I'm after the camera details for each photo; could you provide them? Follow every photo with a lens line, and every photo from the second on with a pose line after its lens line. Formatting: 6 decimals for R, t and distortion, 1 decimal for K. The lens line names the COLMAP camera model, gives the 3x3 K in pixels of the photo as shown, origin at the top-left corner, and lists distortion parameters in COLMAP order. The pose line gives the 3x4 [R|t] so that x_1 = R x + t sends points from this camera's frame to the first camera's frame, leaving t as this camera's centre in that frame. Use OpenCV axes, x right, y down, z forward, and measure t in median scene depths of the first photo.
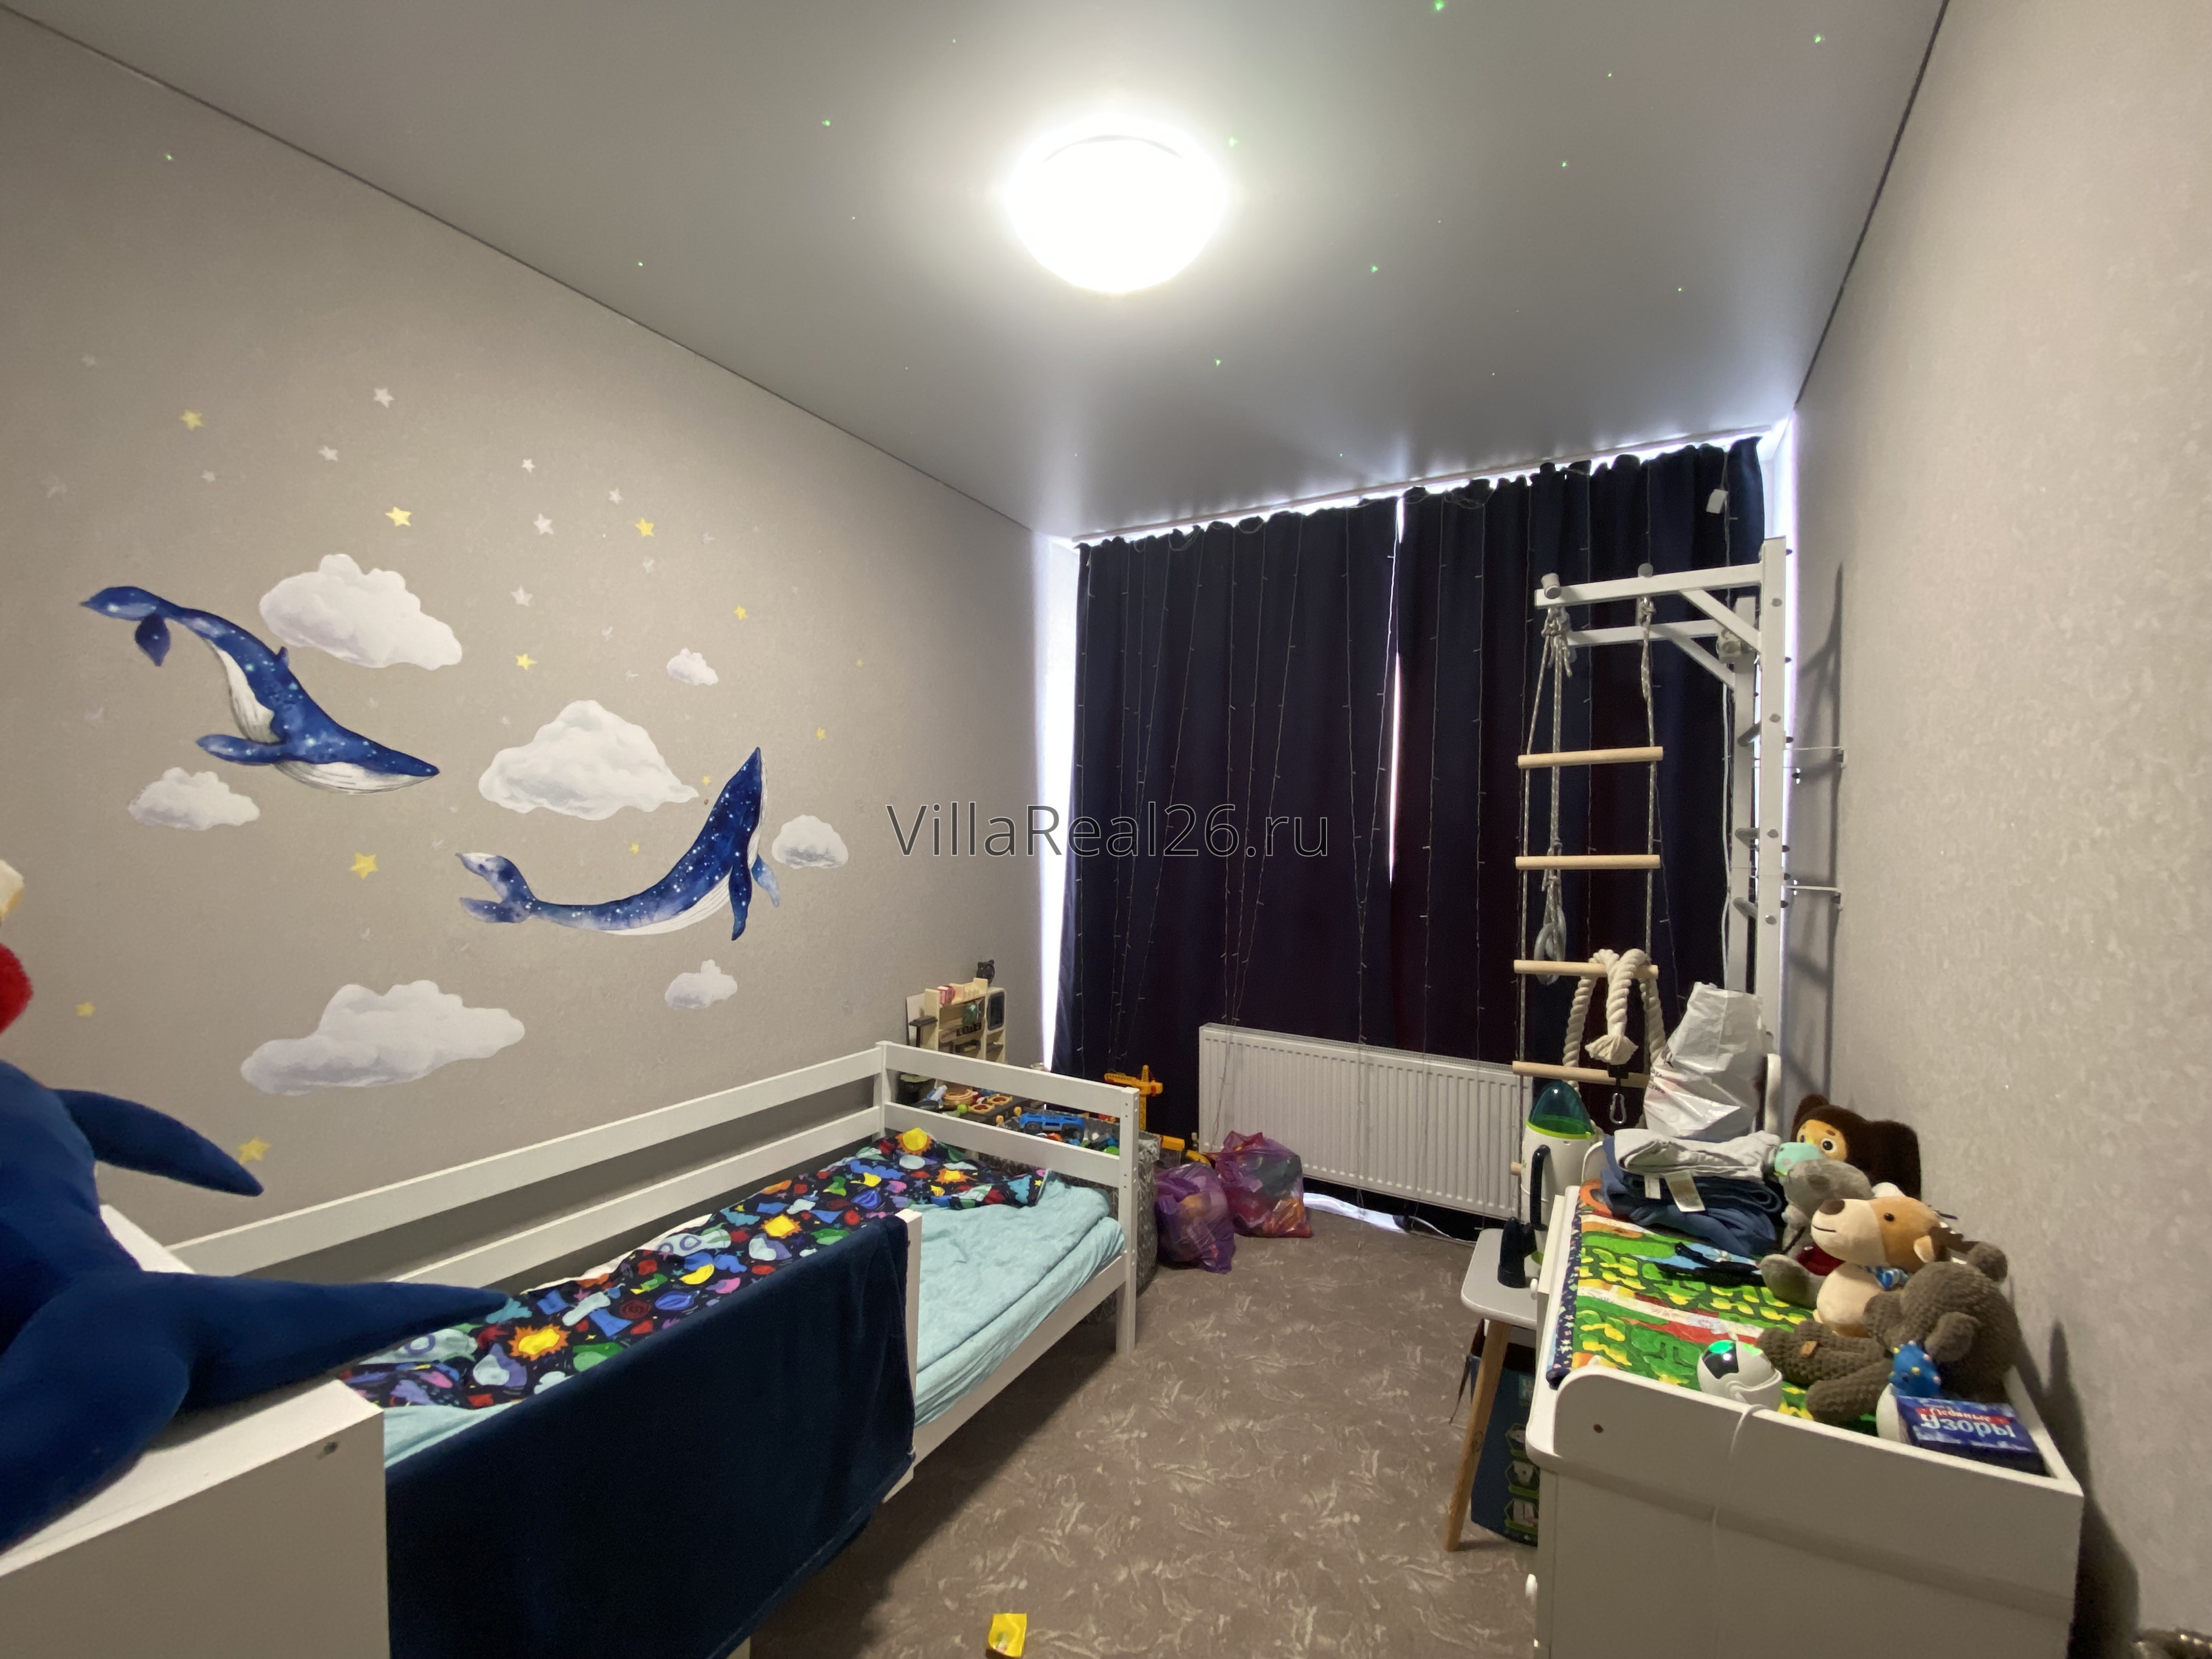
lens RADIAL K [[892.1, 0, 1106.0], [0, 892.1, 829.5], [0, 0, 1]] dist [0.046836, -0.035760]
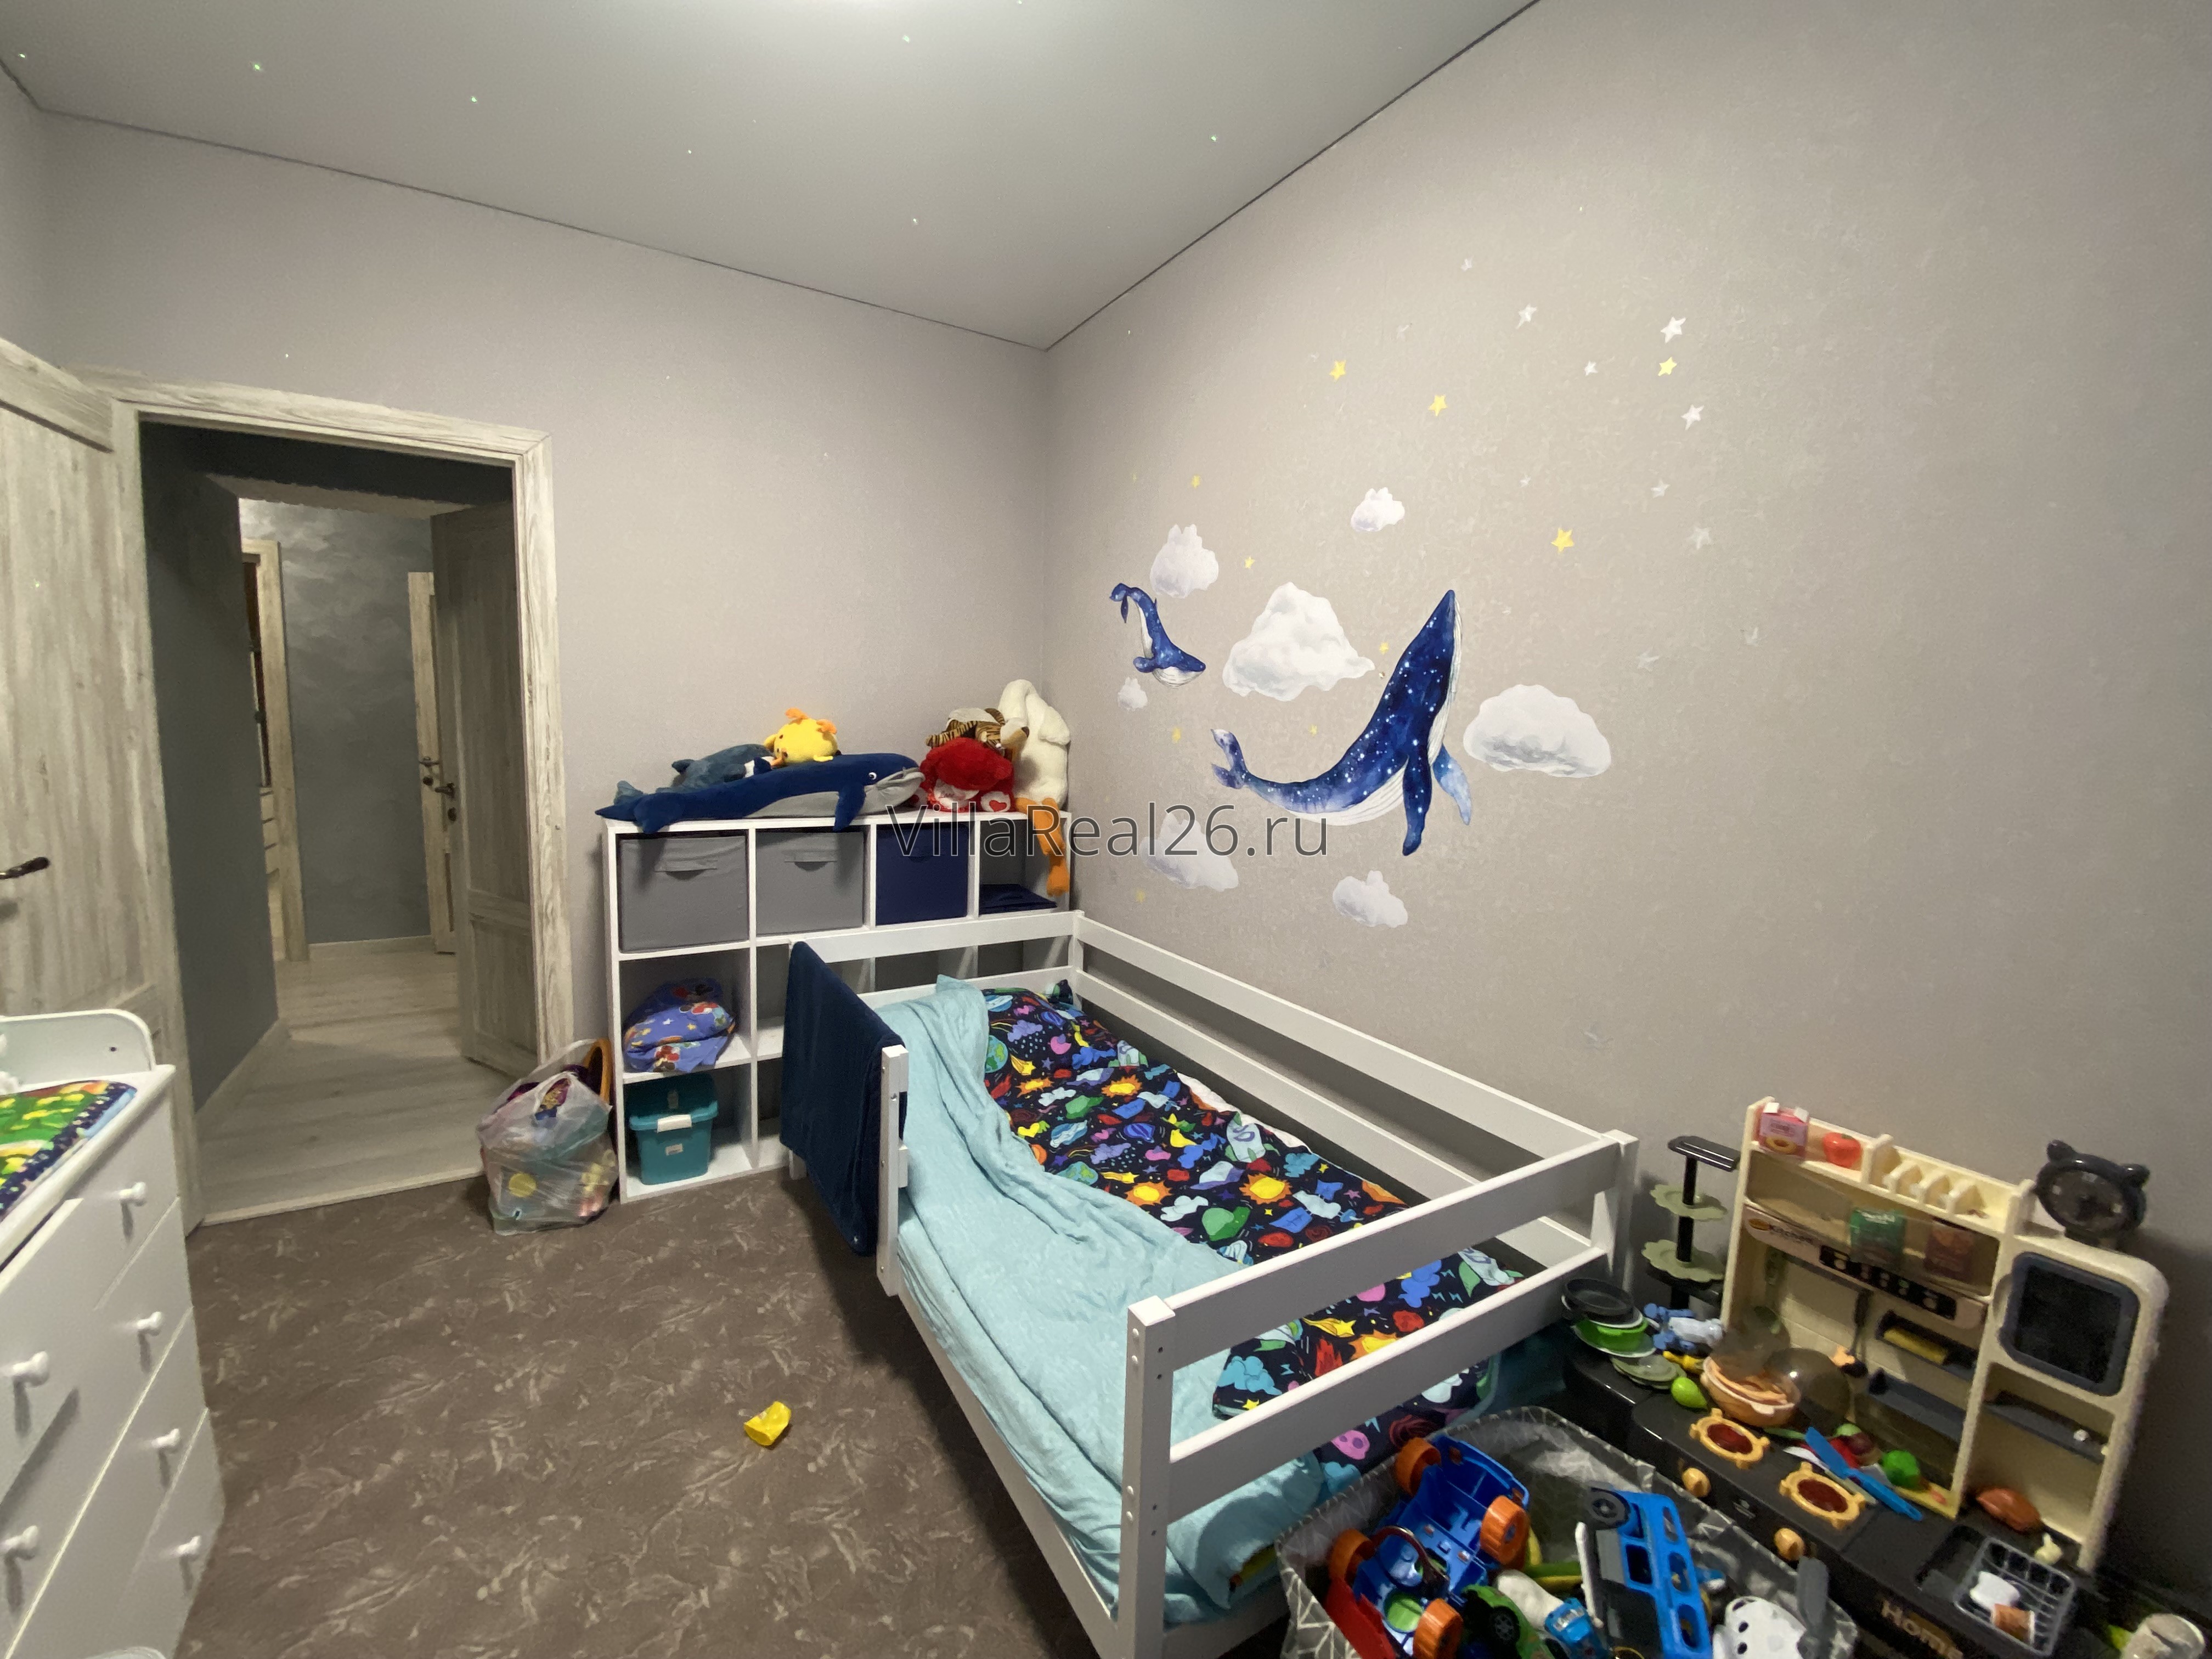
lens RADIAL K [[892.1, 0, 1106.0], [0, 892.1, 829.5], [0, 0, 1]] dist [0.046836, -0.035760]
pose [[-0.492669, 0.064987, -0.867787, 0.403312], [-0.046318, 0.993836, 0.100722, 0.039365], [0.868983, 0.089817, -0.486622, 1.245027]]
